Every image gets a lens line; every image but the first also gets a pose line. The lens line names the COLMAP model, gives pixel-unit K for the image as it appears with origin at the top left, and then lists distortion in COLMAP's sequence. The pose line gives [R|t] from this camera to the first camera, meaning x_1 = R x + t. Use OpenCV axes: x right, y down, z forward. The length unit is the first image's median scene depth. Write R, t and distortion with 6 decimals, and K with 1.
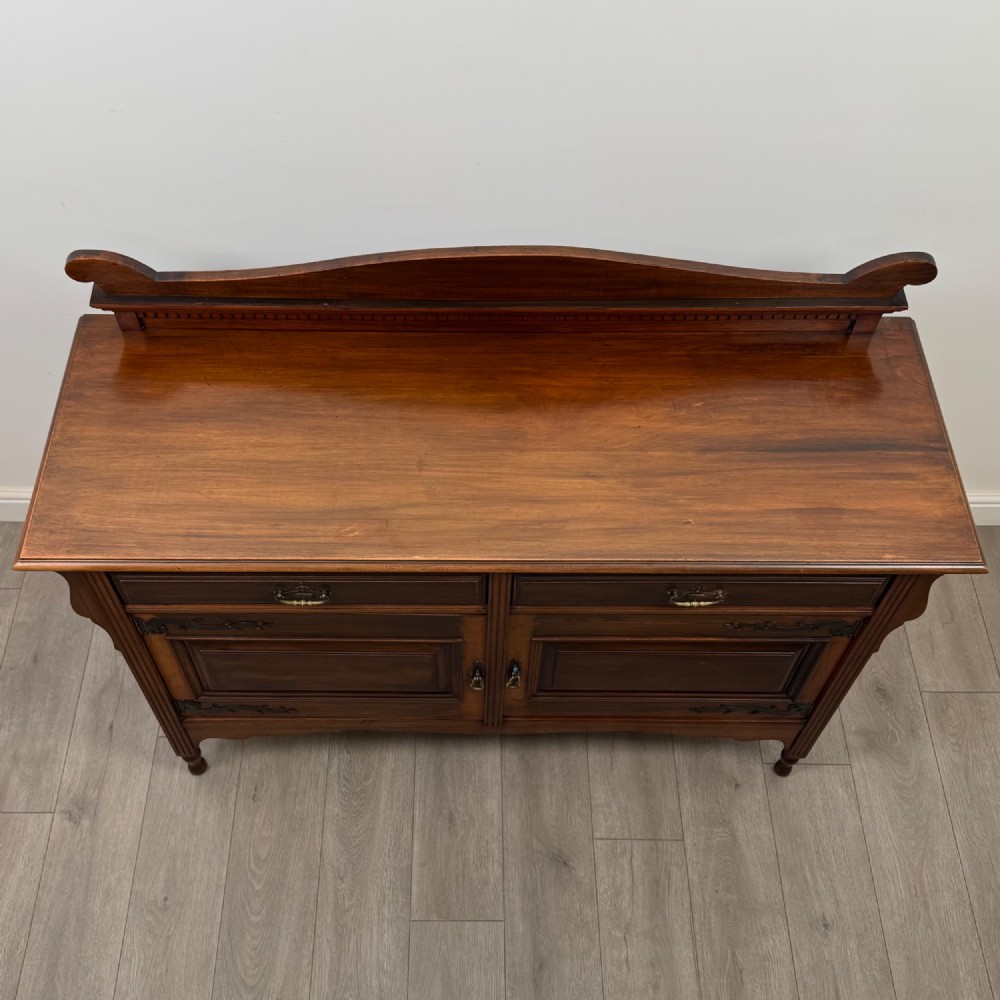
lens RADIAL K [[1103.5, 0, 470.3], [0, 1103.5, 484.5], [0, 0, 1]] dist [0.161164, -0.413163]
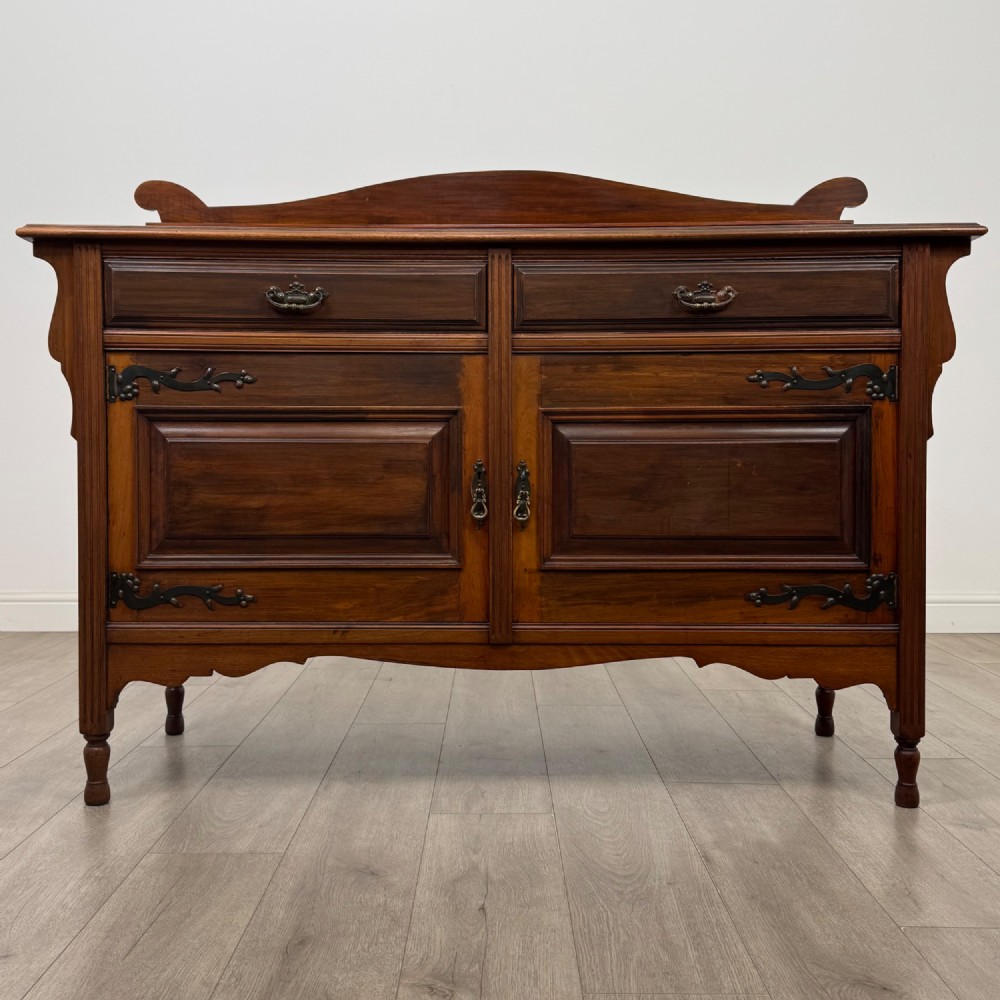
lens RADIAL K [[1103.5, 0, 470.3], [0, 1103.5, 484.5], [0, 0, 1]] dist [0.161164, -0.413163]
pose [[0.999917, -0.003452, -0.012402, 0.010237], [-0.007852, 0.599902, -0.800035, 0.856025], [0.010201, 0.800066, 0.599826, 0.487999]]
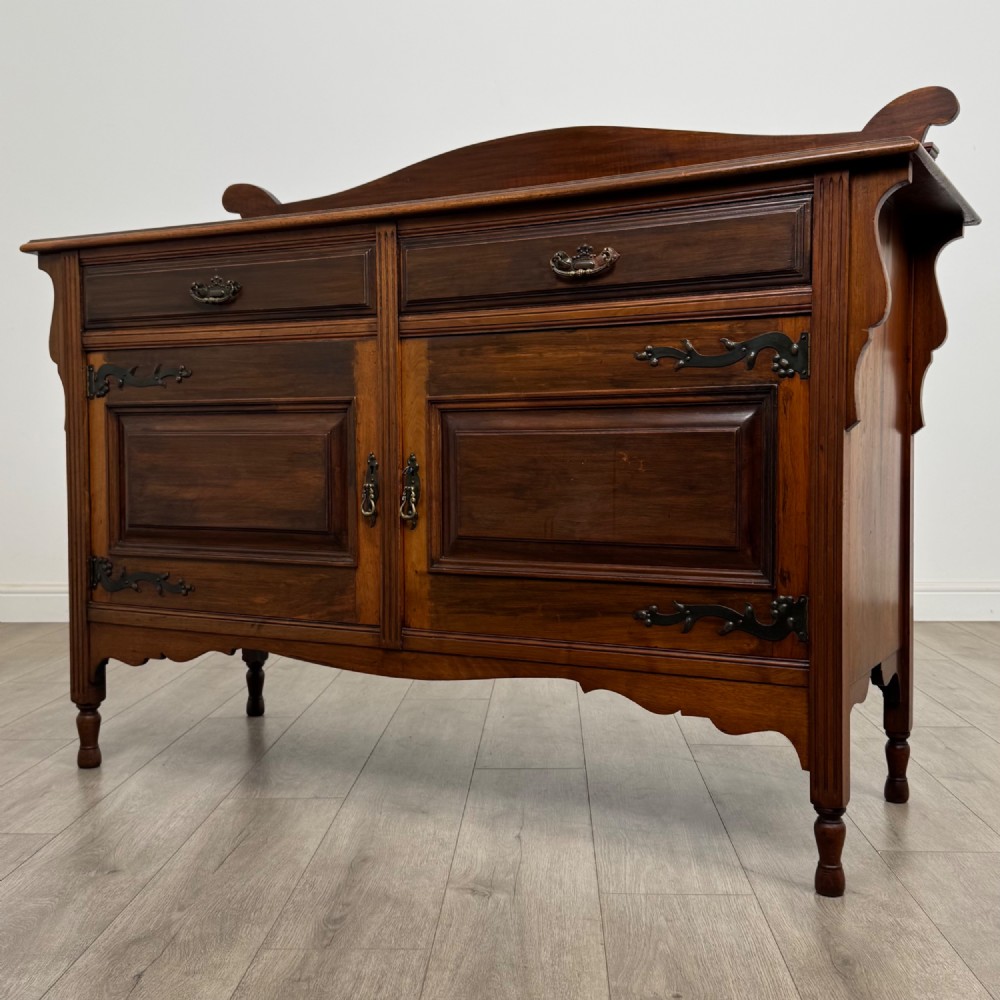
lens RADIAL K [[1206.3, 0, 503.8], [0, 1206.3, 516.3], [0, 0, 1]] dist [0.136988, -0.348002]
pose [[0.879677, 0.021035, -0.475106, 0.512180], [-0.385912, 0.615396, -0.687284, 0.756320], [0.277921, 0.787937, 0.549468, 0.565482]]
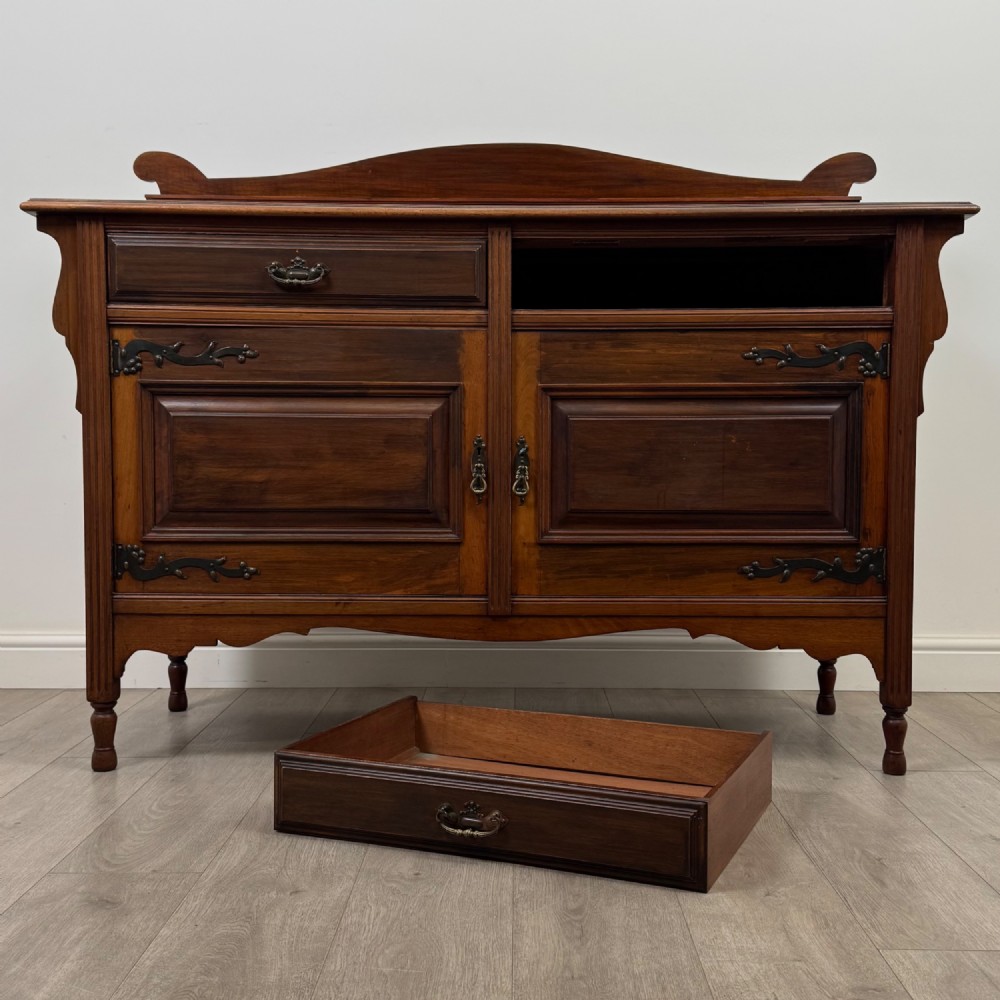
lens RADIAL K [[1206.3, 0, 503.8], [0, 1206.3, 516.3], [0, 0, 1]] dist [0.136988, -0.348002]
pose [[0.999985, 0.000301, -0.005386, 0.031310], [-0.004383, 0.627397, -0.778687, 0.938830], [0.003145, 0.778700, 0.627389, 0.440398]]
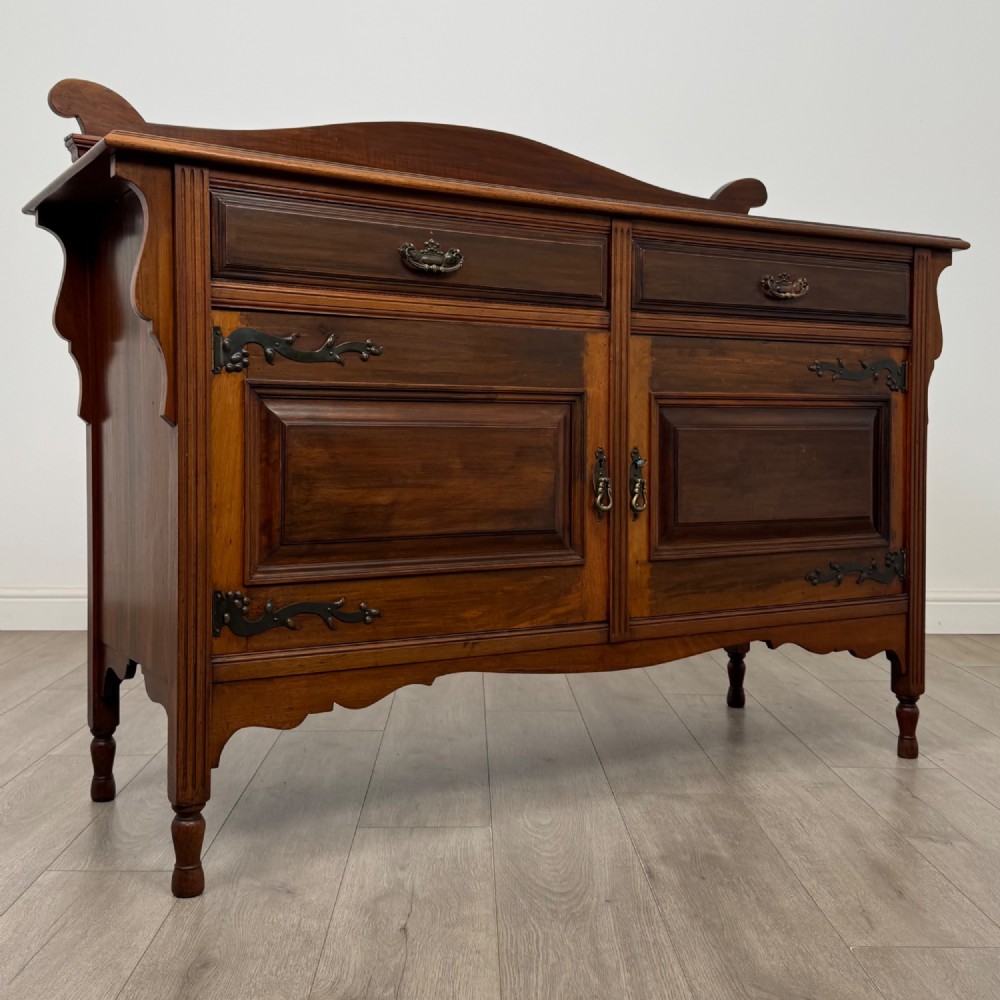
lens RADIAL K [[1231.3, 0, 478.2], [0, 1231.3, 464.2], [0, 0, 1]] dist [0.071088, -0.054005]
pose [[0.861715, -0.013594, 0.507210, -0.520398], [0.413905, 0.597031, -0.687195, 0.739831], [-0.293479, 0.802103, 0.520097, 0.561630]]
